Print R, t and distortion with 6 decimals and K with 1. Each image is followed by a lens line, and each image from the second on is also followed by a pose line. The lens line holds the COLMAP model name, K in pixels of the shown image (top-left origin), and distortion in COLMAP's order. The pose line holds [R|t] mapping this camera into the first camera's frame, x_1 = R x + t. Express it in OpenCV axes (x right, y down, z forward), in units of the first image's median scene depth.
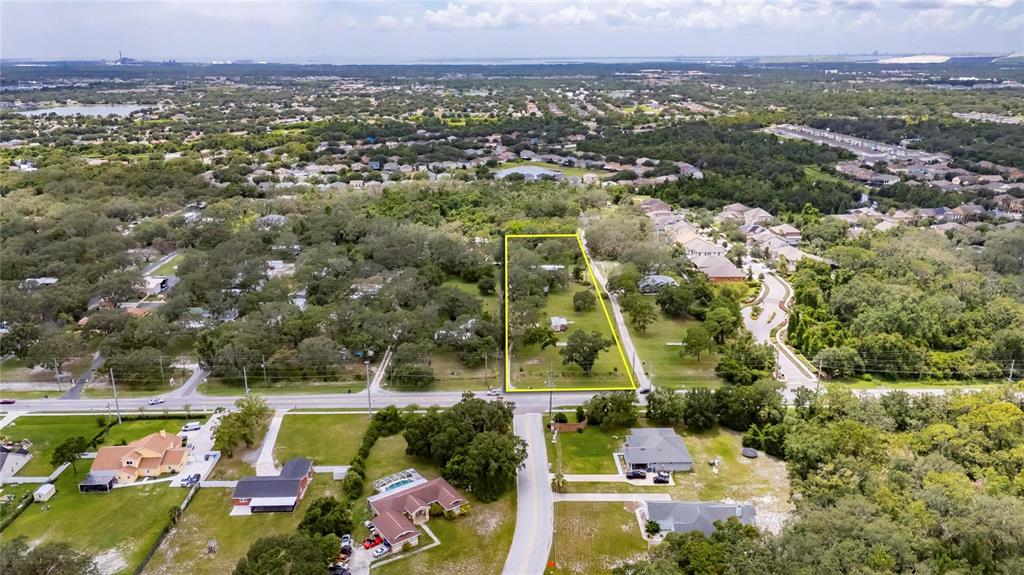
lens RADIAL K [[747.5, 0, 512.0], [0, 747.5, 287.5], [0, 0, 1]] dist [0.046258, -0.004356]
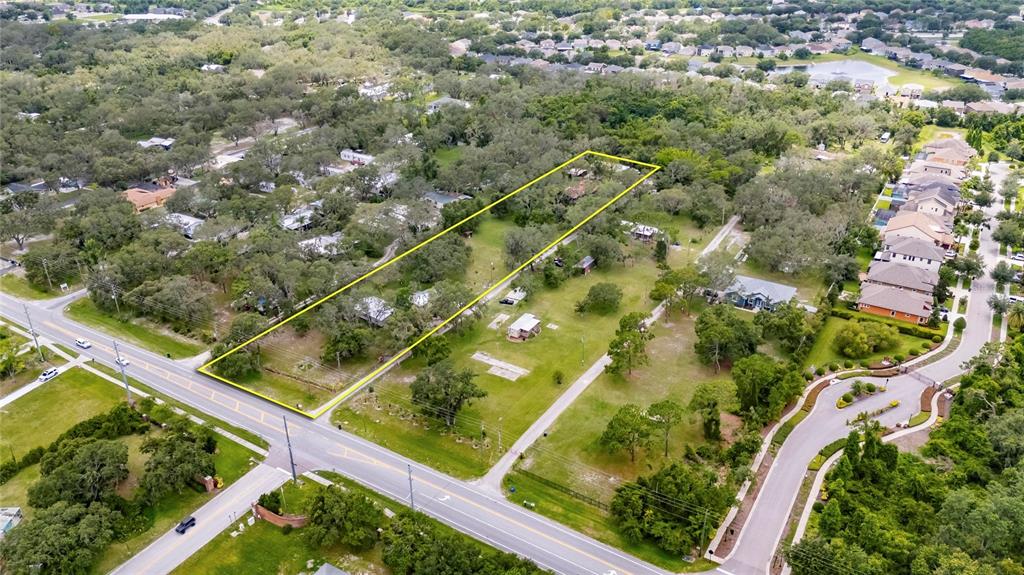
lens RADIAL K [[747.5, 0, 512.0], [0, 747.5, 287.5], [0, 0, 1]] dist [0.046258, -0.004356]
pose [[0.847169, 0.245351, -0.471282, 0.233660], [-0.160488, 0.963730, 0.213230, -0.083180], [0.506506, -0.105007, 0.855819, 0.253961]]
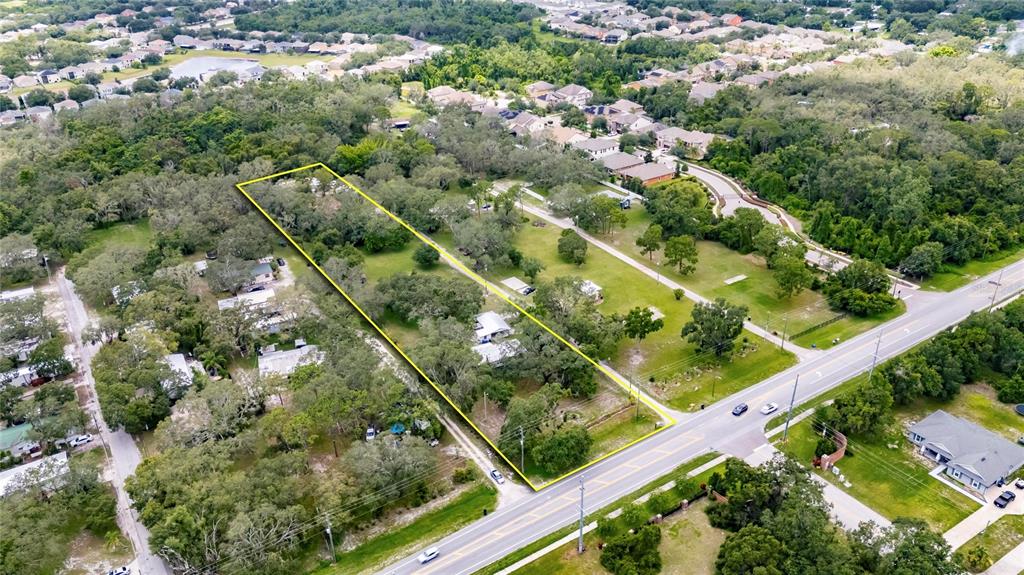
lens RADIAL K [[751.7, 0, 512.0], [0, 751.7, 287.5], [0, 0, 1]] dist [0.029757, -0.003505]
pose [[0.844570, -0.255495, 0.470557, -0.221037], [0.170928, 0.961481, 0.215262, -0.079823], [-0.507430, -0.101372, 0.855709, 0.251843]]
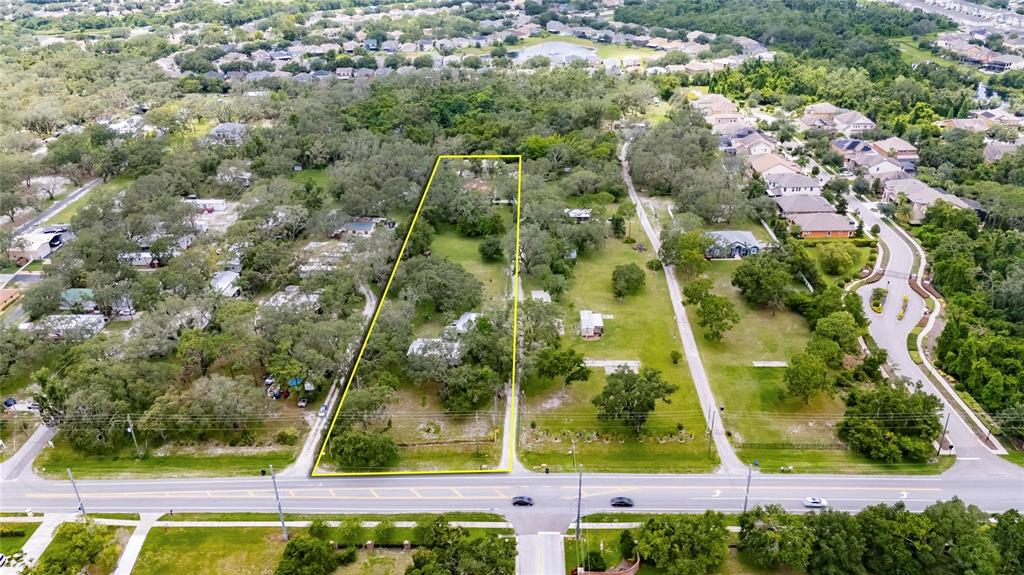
lens RADIAL K [[751.7, 0, 512.0], [0, 751.7, 287.5], [0, 0, 1]] dist [0.029757, -0.003505]
pose [[0.999291, 0.004805, -0.037329, 0.009469], [0.001784, 0.984657, 0.174492, -0.065525], [0.037594, -0.174435, 0.983951, 0.203039]]
